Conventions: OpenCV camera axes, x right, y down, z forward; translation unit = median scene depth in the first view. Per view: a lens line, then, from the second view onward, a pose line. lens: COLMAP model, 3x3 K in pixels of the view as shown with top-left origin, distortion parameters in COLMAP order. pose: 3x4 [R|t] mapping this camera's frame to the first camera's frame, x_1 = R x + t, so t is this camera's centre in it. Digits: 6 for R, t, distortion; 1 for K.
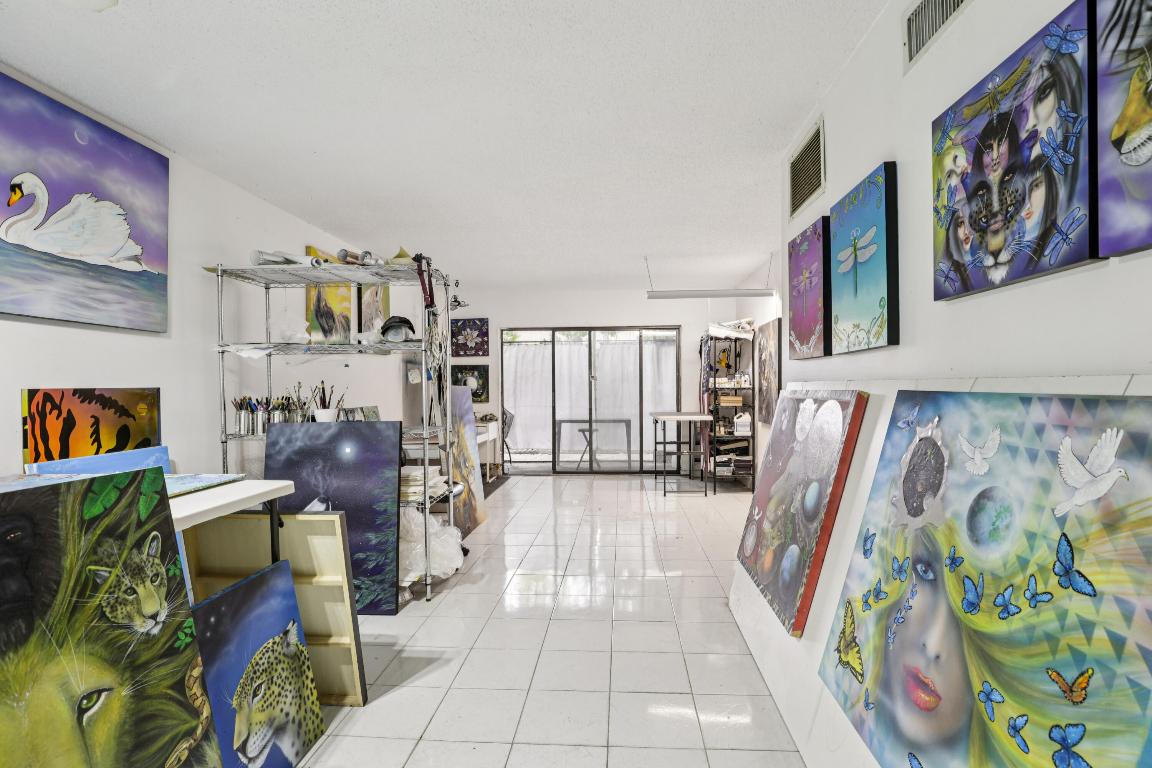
lens RADIAL K [[534.1, 0, 577.8], [0, 534.1, 392.3], [0, 0, 1]] dist [-0.025184, 0.002273]
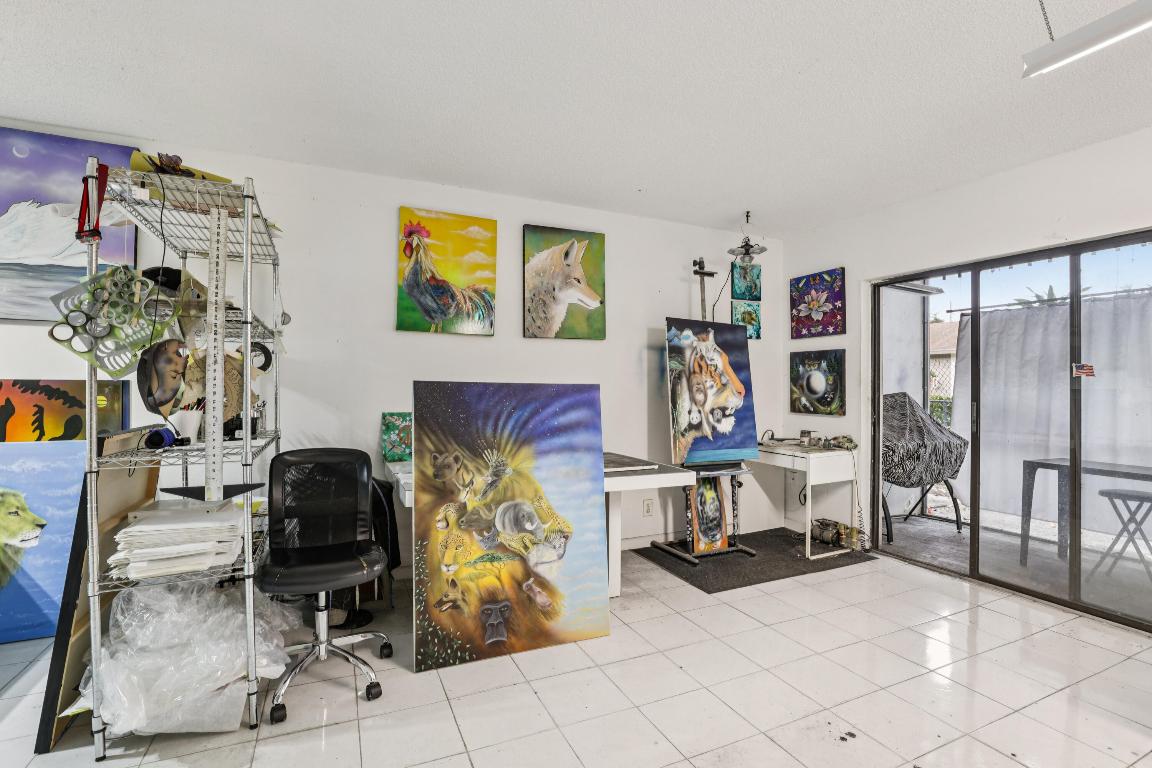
lens RADIAL K [[534.1, 0, 575.8], [0, 534.1, 381.6], [0, 0, 1]] dist [-0.025184, 0.002273]
pose [[0.488119, 0.005971, -0.872757, 0.187546], [-0.022728, 0.999724, -0.005871, -0.007539], [0.872481, 0.022702, 0.488120, 0.485433]]
